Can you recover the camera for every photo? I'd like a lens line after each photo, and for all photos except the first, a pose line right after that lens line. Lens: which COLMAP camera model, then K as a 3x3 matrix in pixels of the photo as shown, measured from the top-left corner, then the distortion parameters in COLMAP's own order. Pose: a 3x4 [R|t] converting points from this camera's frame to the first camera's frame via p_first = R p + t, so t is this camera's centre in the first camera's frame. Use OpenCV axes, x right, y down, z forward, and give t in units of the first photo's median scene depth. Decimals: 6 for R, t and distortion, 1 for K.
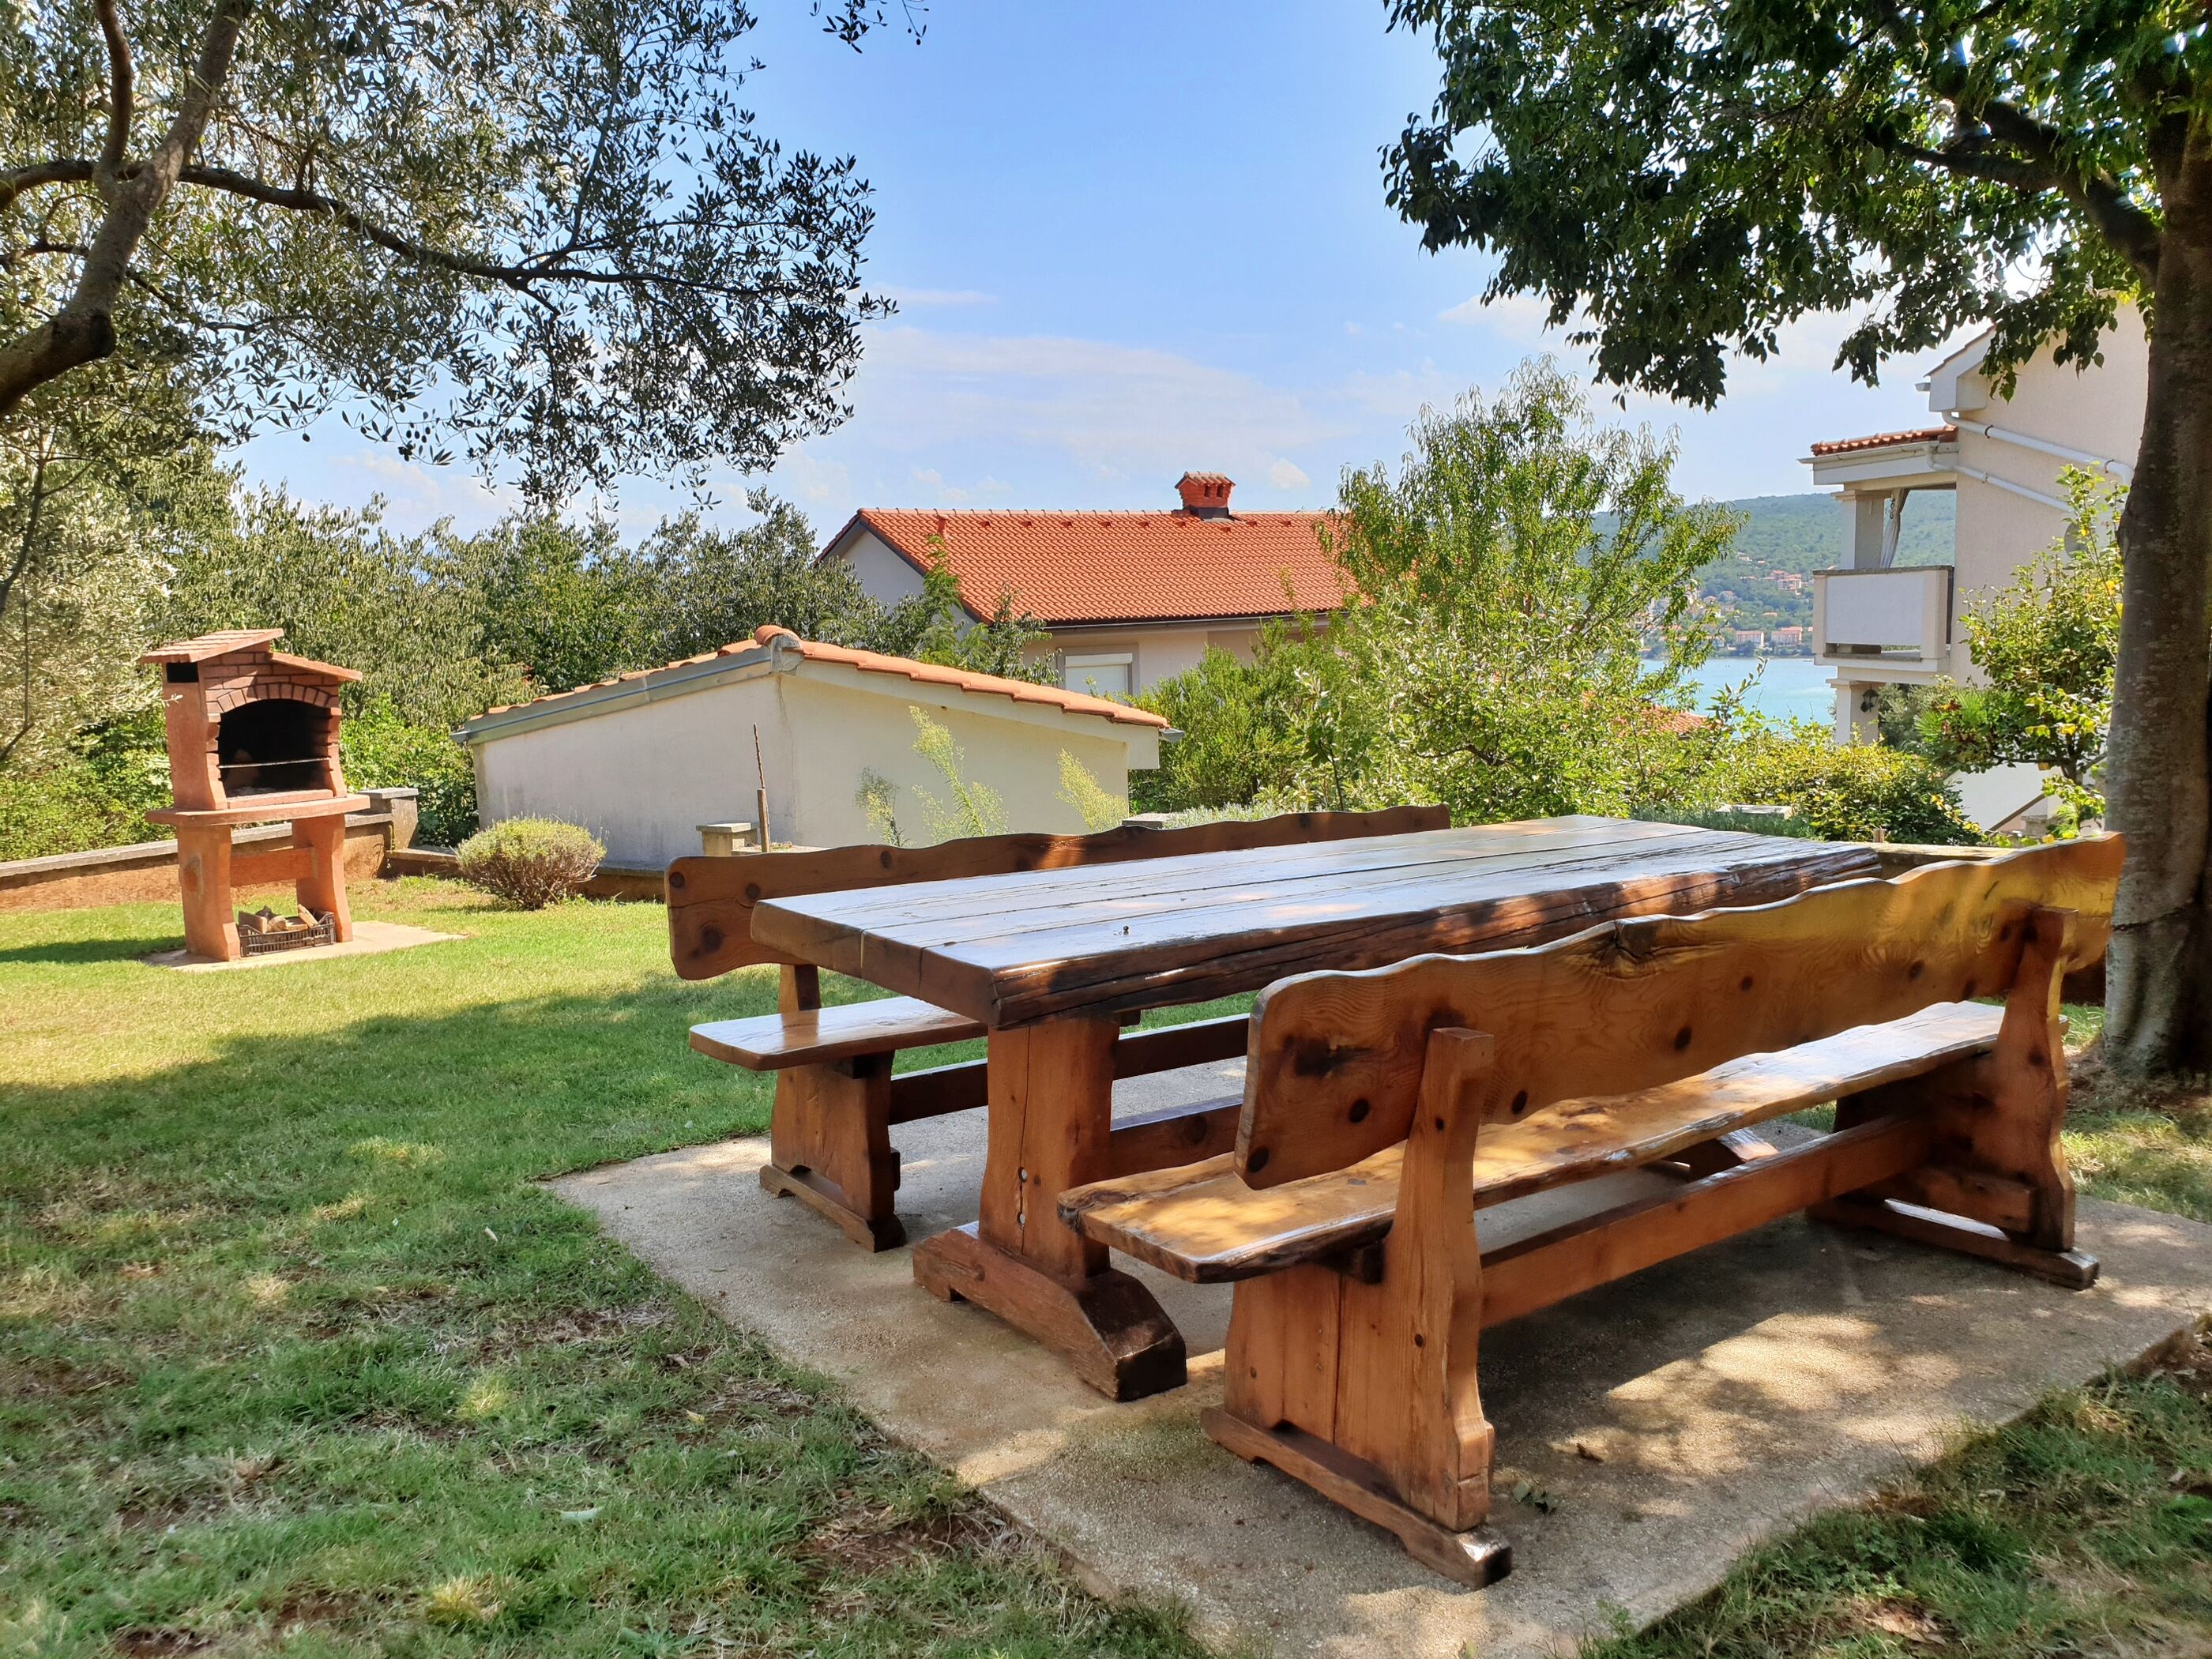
lens RADIAL K [[1696.9, 0, 1091.2], [0, 1696.9, 814.5], [0, 0, 1]] dist [0.009350, 0.009104]
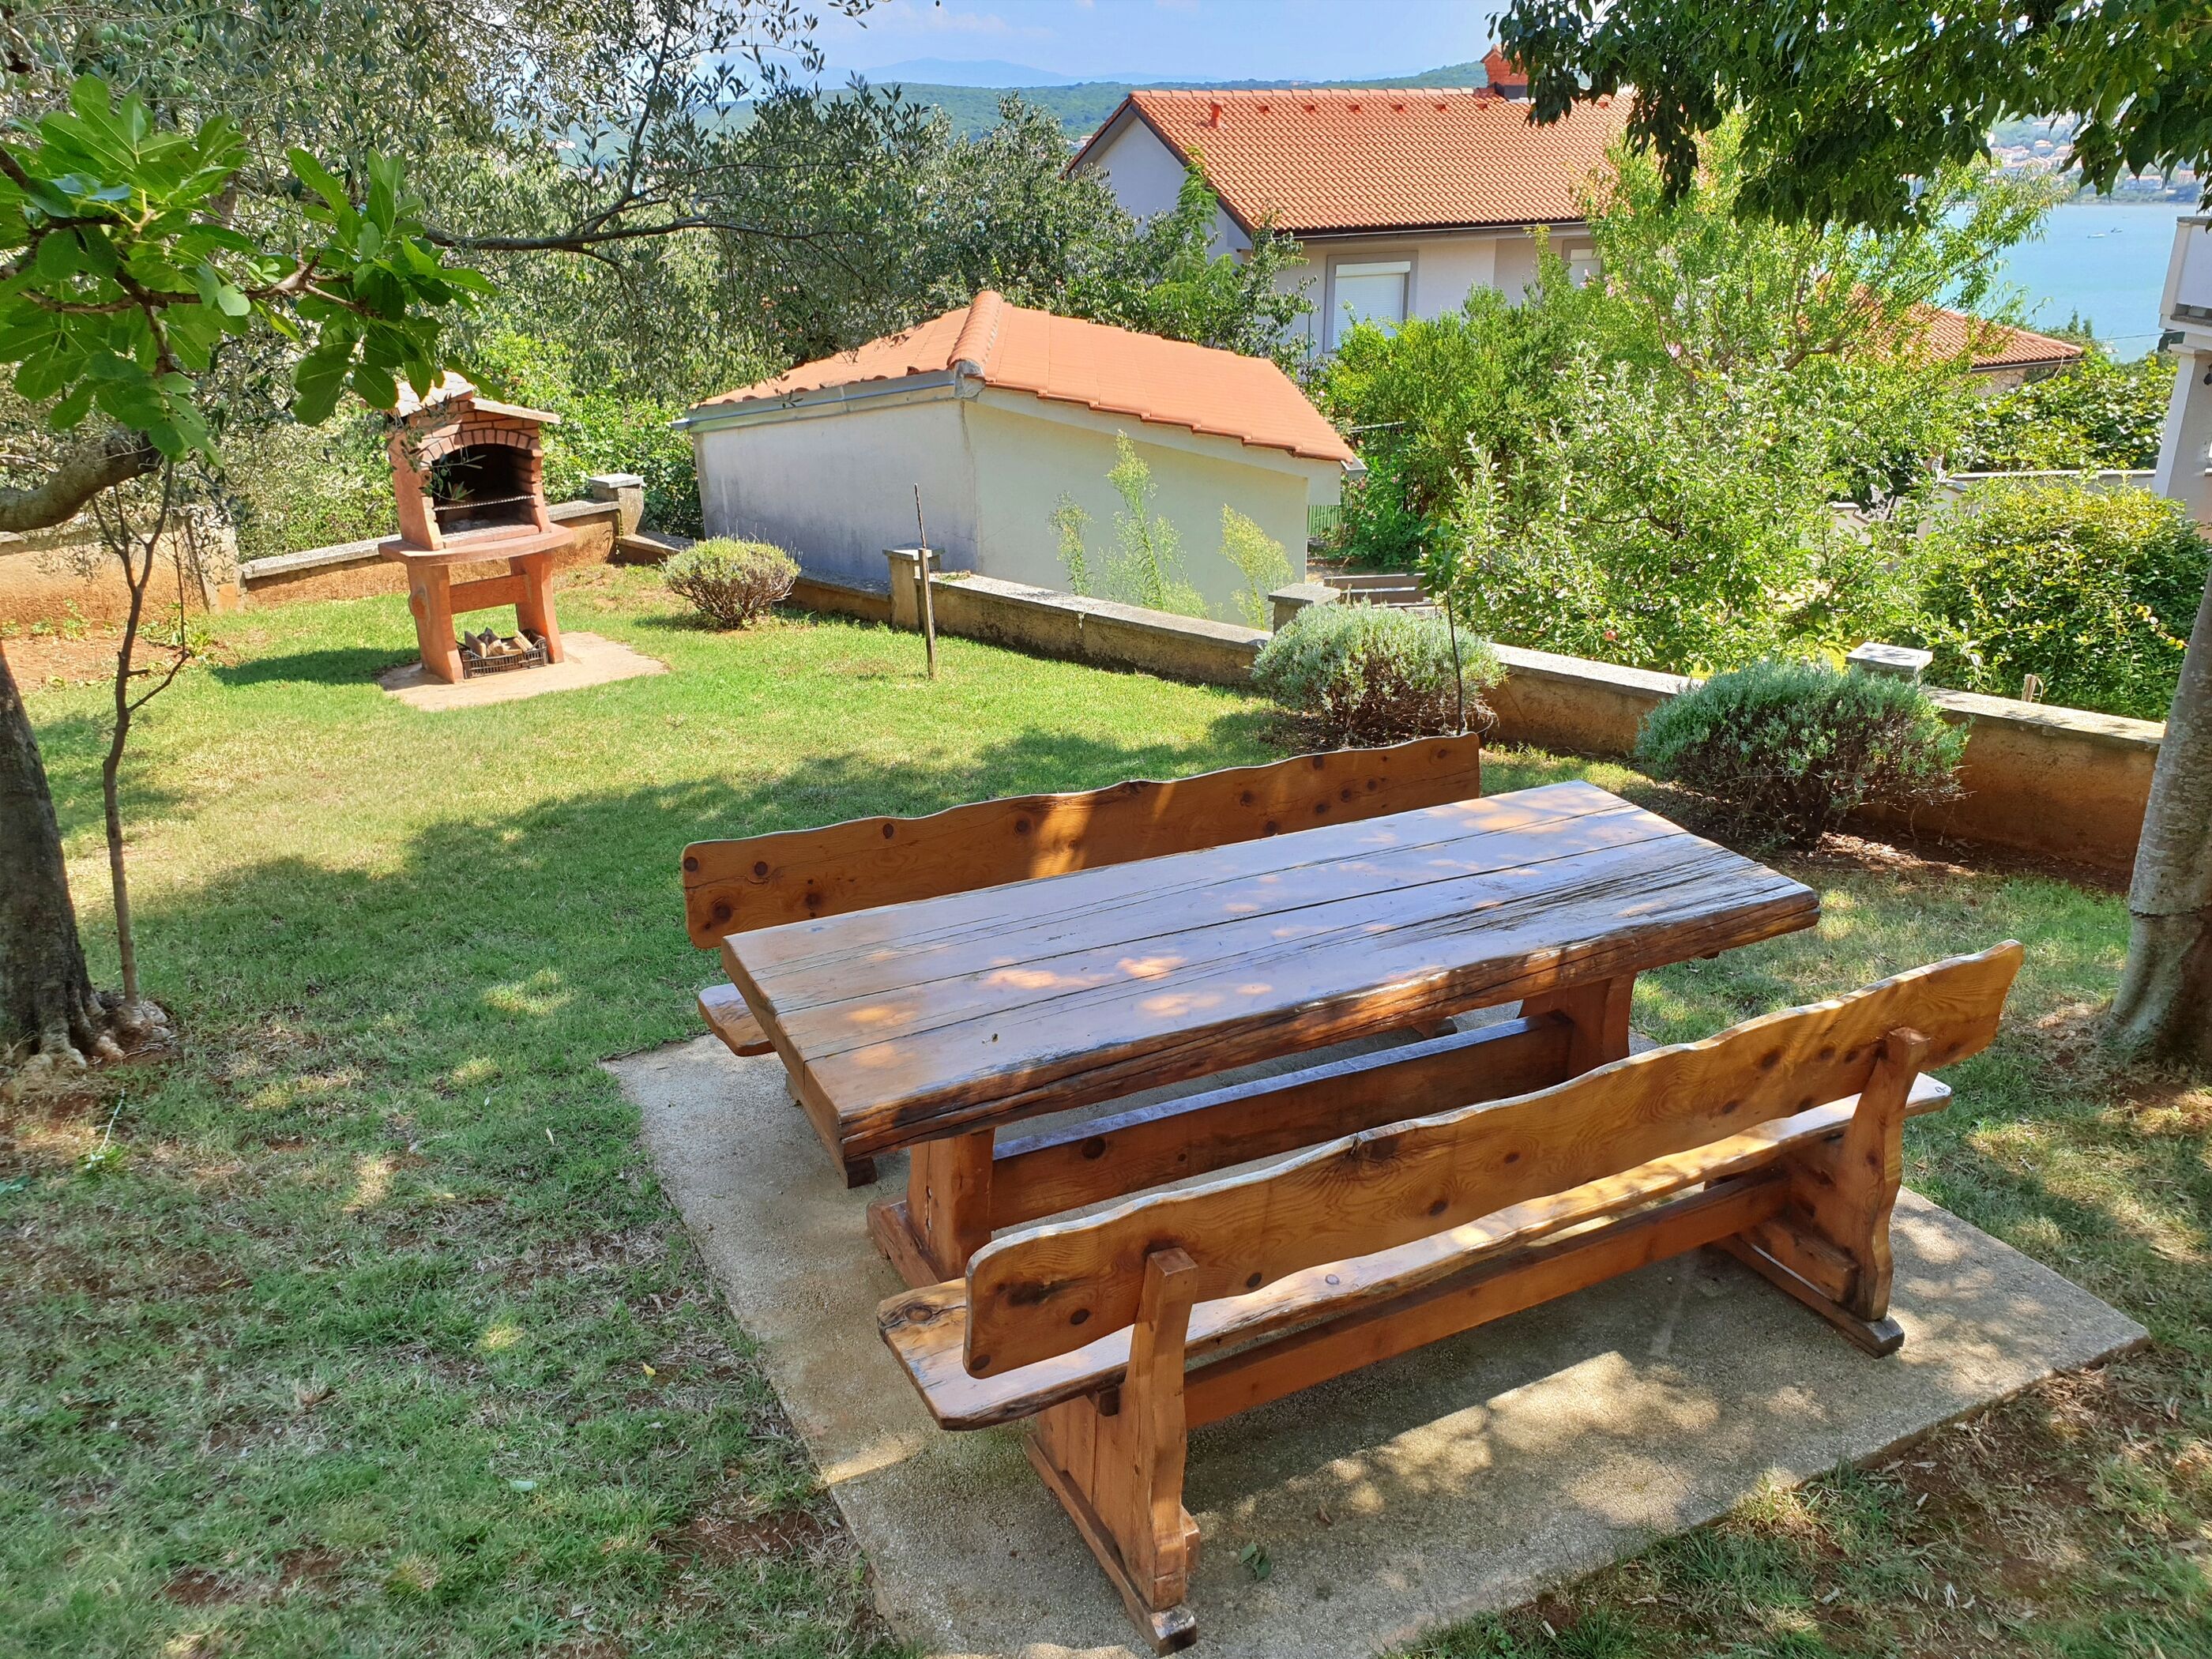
lens RADIAL K [[1686.9, 0, 1106.0], [0, 1686.9, 829.5], [0, 0, 1]] dist [0.008047, 0.000911]
pose [[0.986748, 0.074326, -0.144238, 0.089073], [-0.035644, 0.966497, 0.254193, -0.128485], [0.158298, -0.245683, 0.956338, -0.018428]]
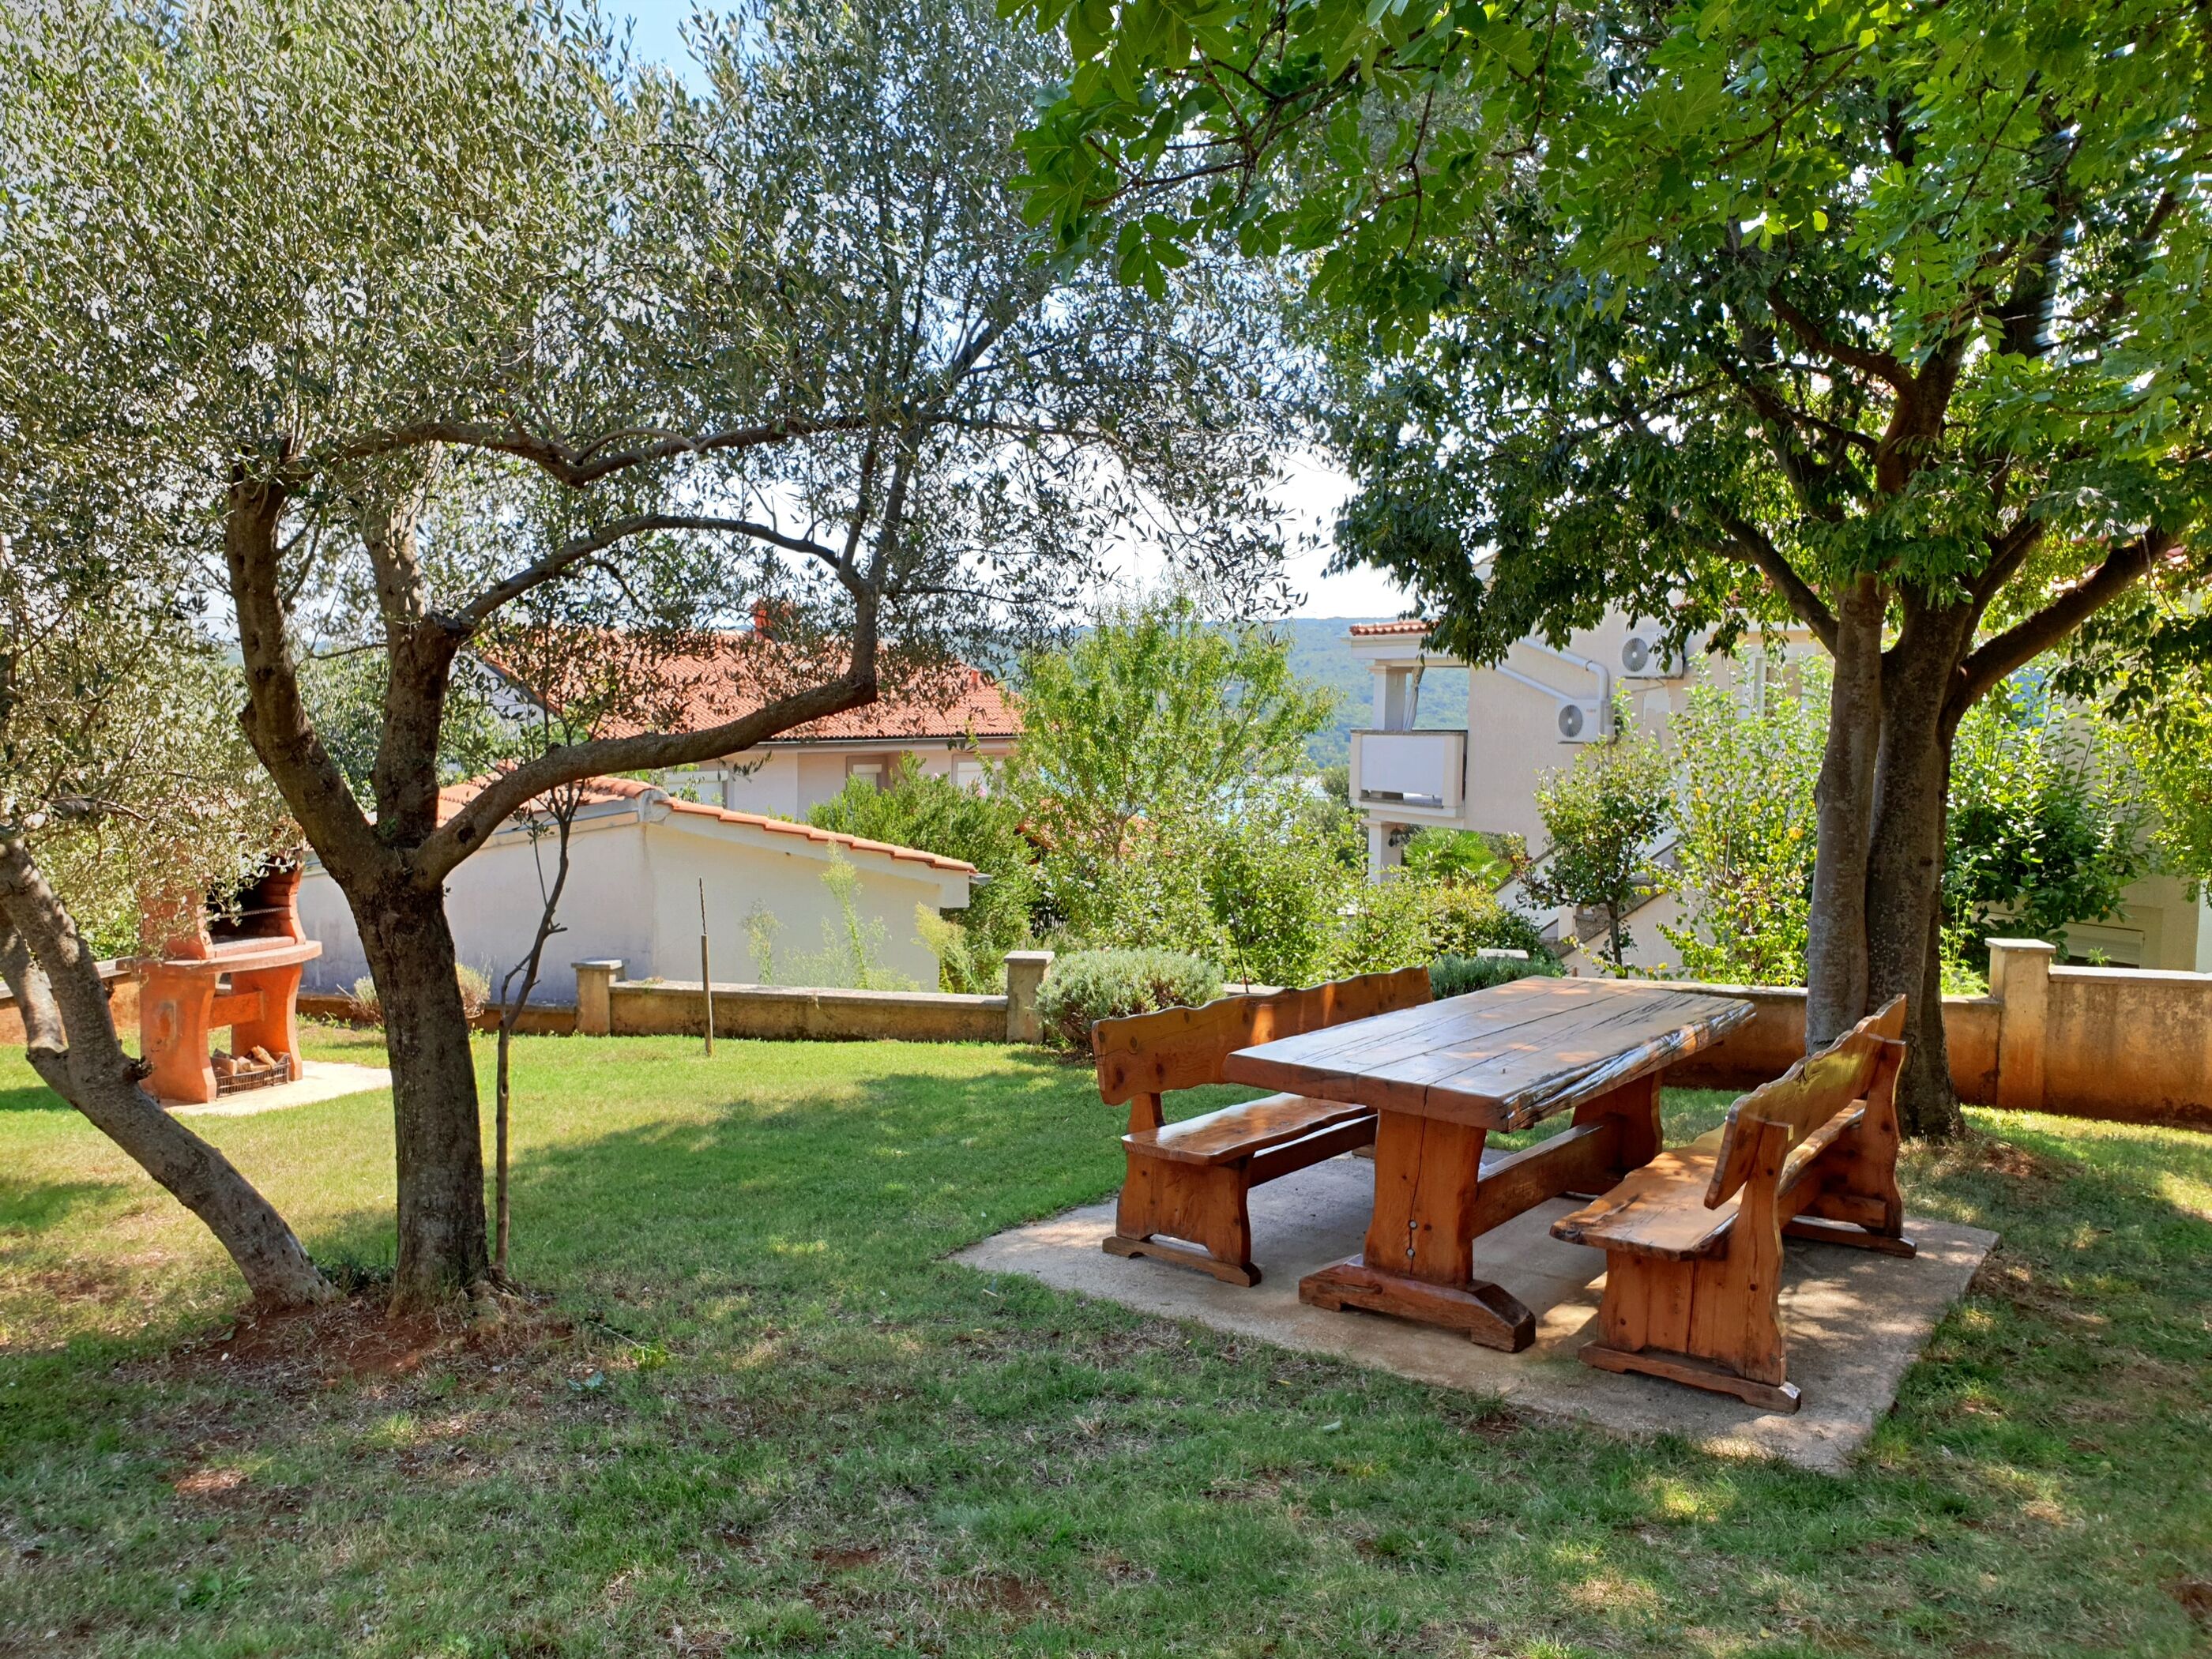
lens RADIAL K [[1637.3, 0, 1106.0], [0, 1637.3, 829.5], [0, 0, 1]] dist [0.002675, -0.000712]
pose [[0.951224, 0.015653, 0.308103, -0.315936], [0.001036, 0.998544, -0.053928, -0.029971], [-0.308498, 0.051617, 0.949823, -0.158714]]
